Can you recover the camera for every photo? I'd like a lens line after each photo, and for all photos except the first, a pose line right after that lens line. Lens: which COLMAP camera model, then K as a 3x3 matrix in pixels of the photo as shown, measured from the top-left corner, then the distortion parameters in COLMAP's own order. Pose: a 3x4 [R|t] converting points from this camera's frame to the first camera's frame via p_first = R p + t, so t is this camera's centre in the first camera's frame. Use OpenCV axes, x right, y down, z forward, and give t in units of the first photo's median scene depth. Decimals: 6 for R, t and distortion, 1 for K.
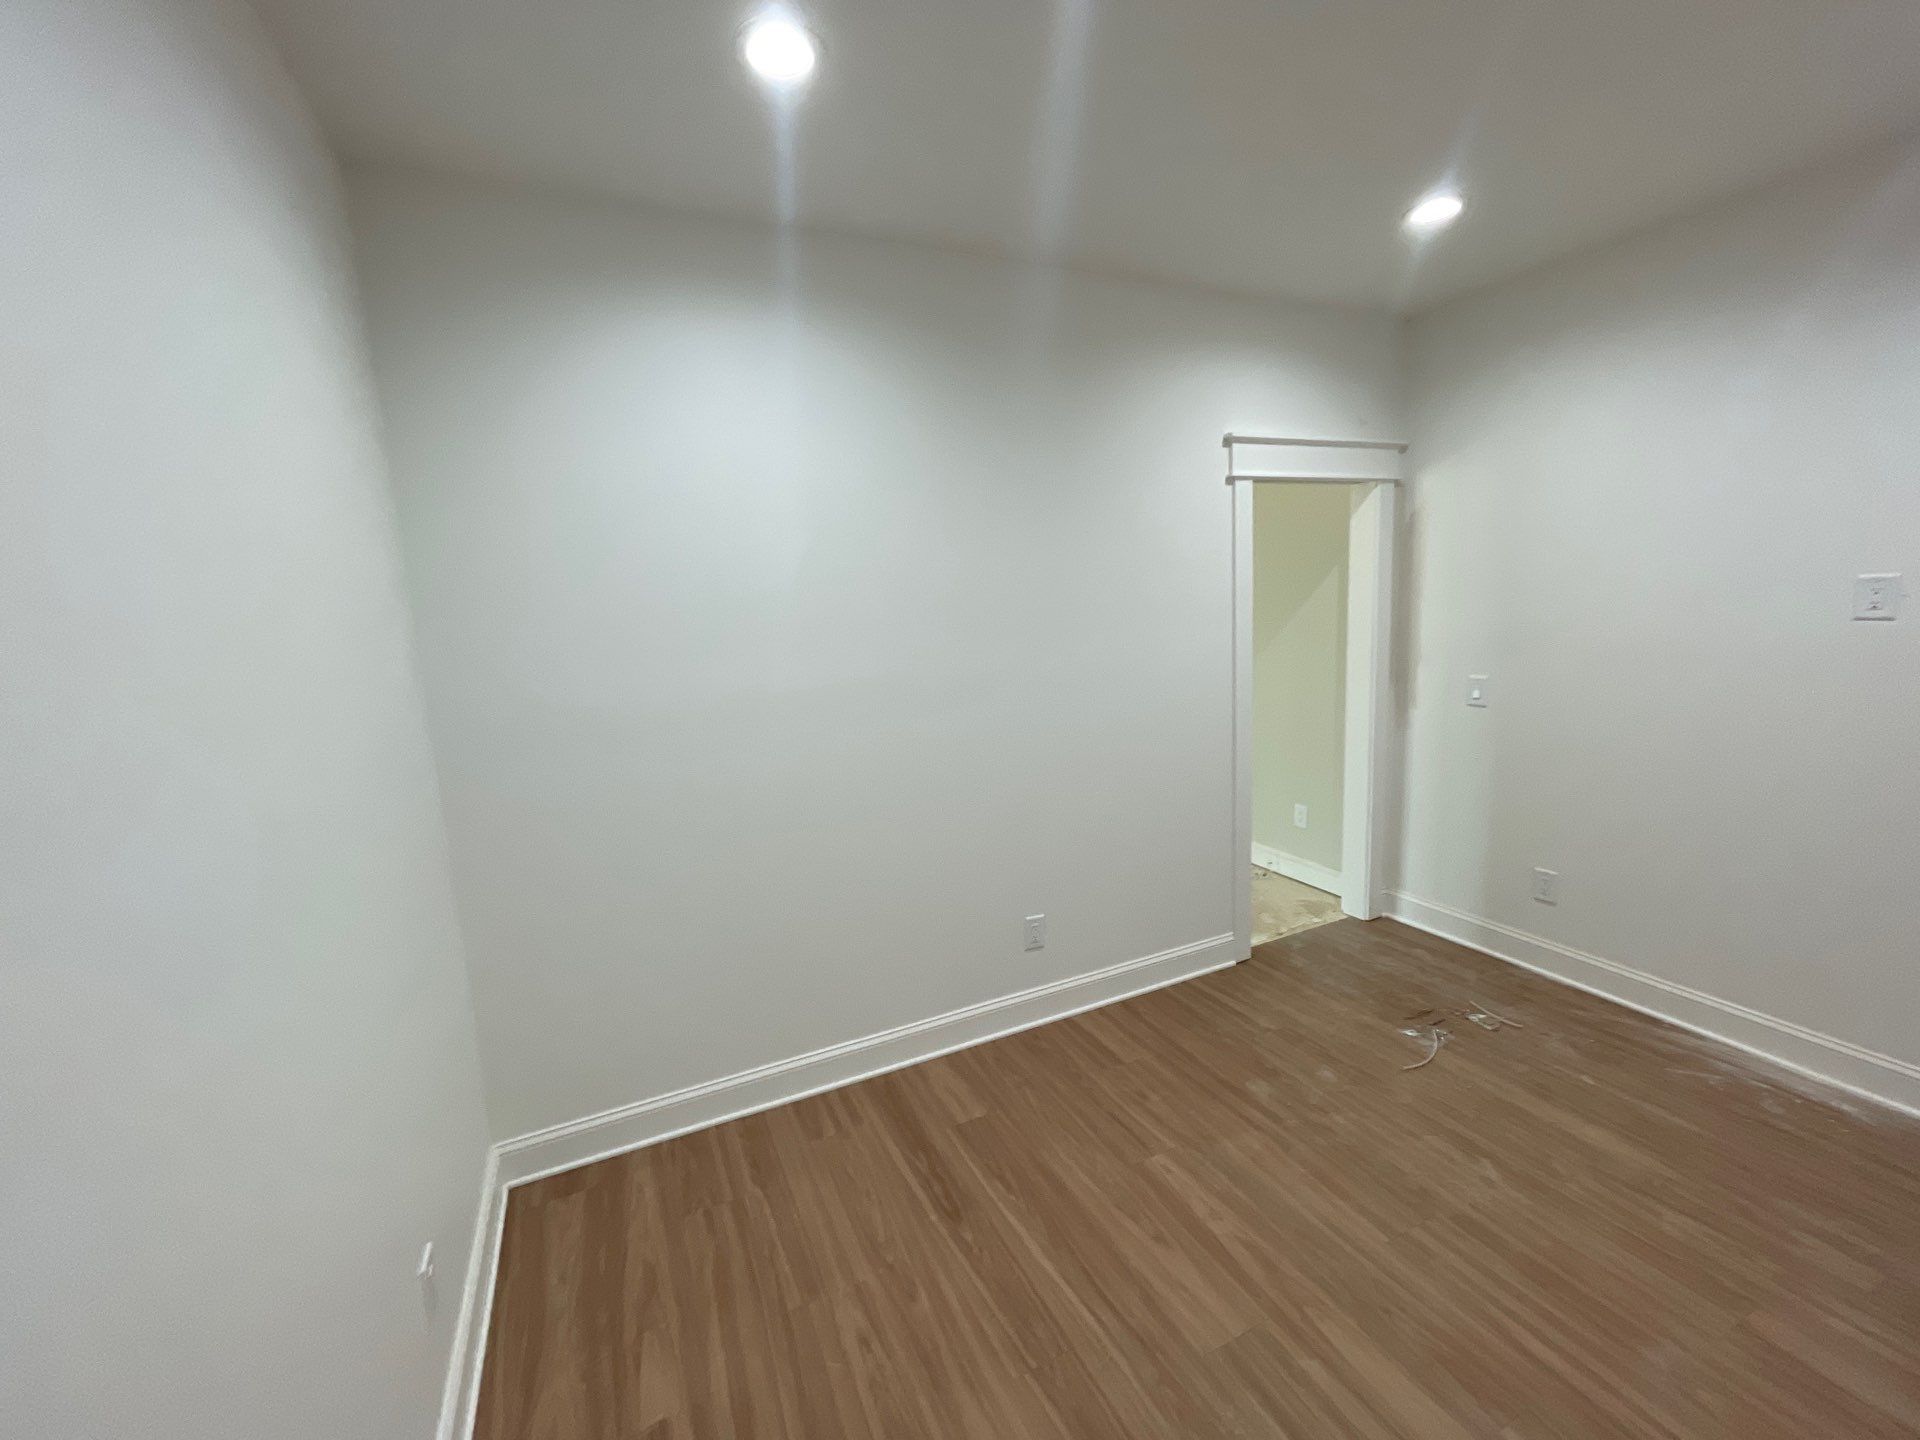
lens RADIAL K [[775.1, 0, 956.5], [0, 775.1, 718.3], [0, 0, 1]] dist [-0.000575, 0.000077]
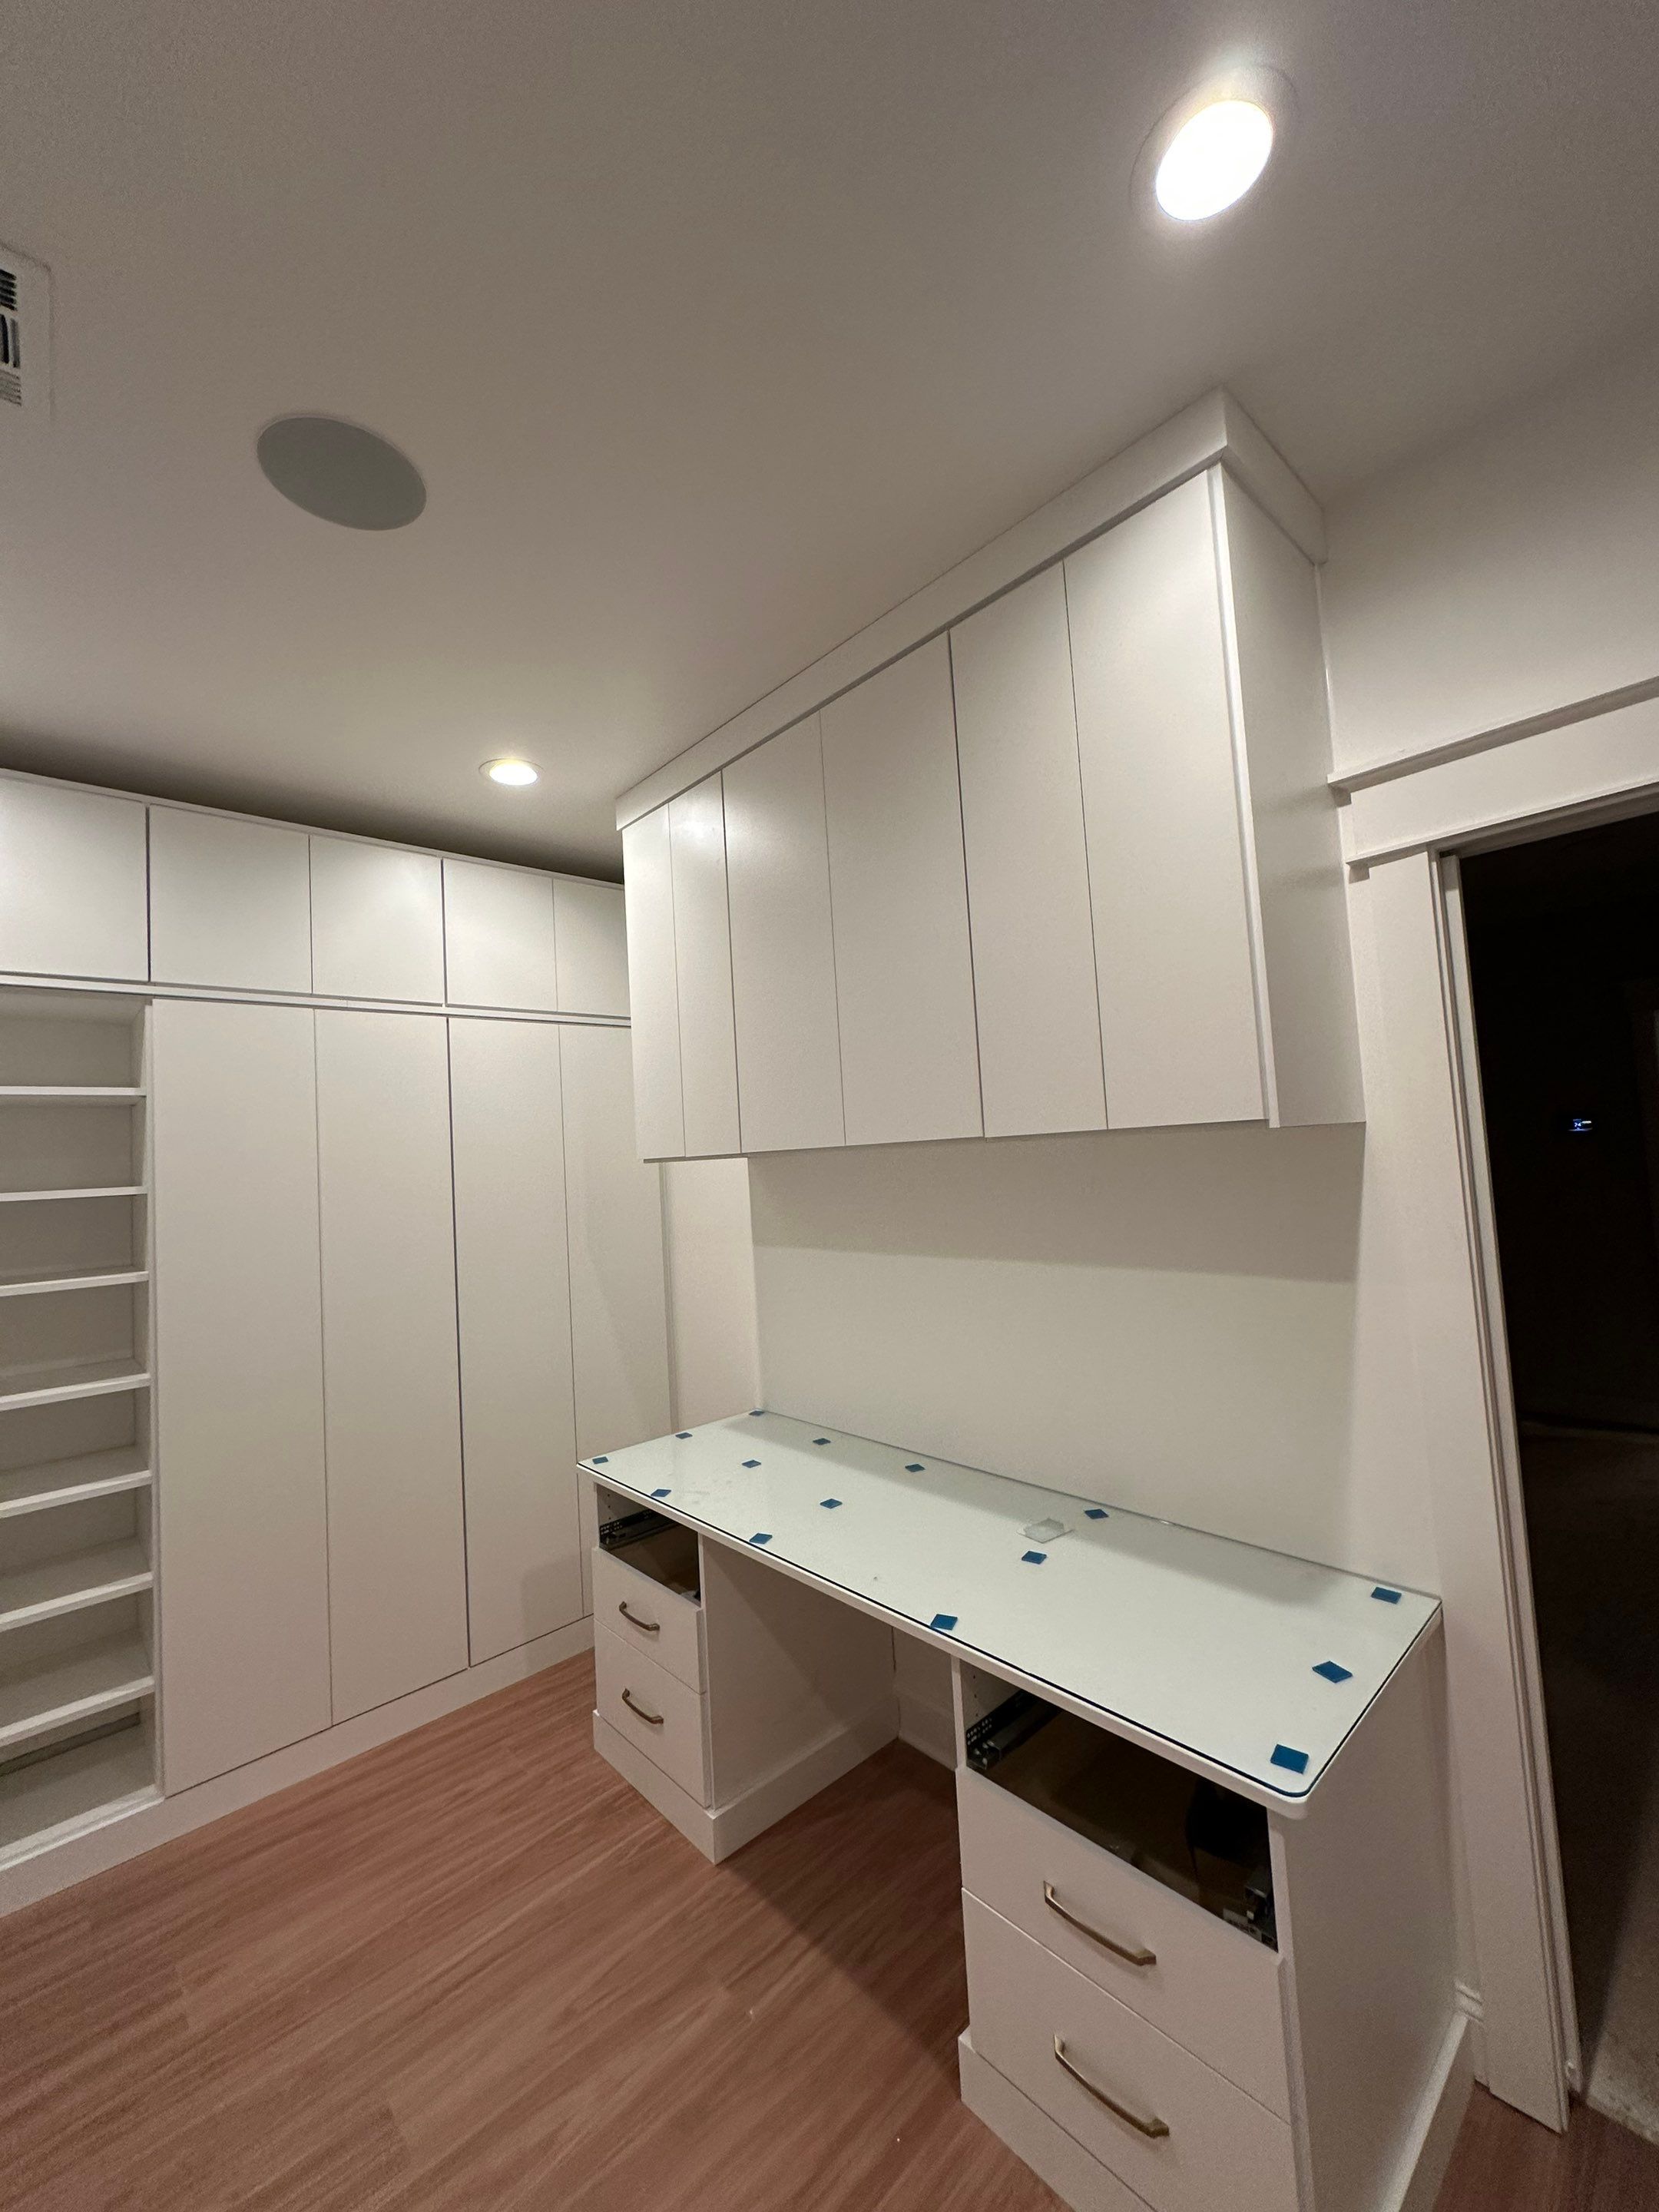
lens RADIAL K [[879.6, 0, 828.2], [0, 879.6, 1104.6], [0, 0, 1]] dist [-0.002842, 0.000689]
pose [[0.310831, -0.025016, -0.950136, 1.238909], [-0.106518, 0.992439, -0.060977, -0.177631], [0.944478, 0.120160, 0.305816, 0.939841]]
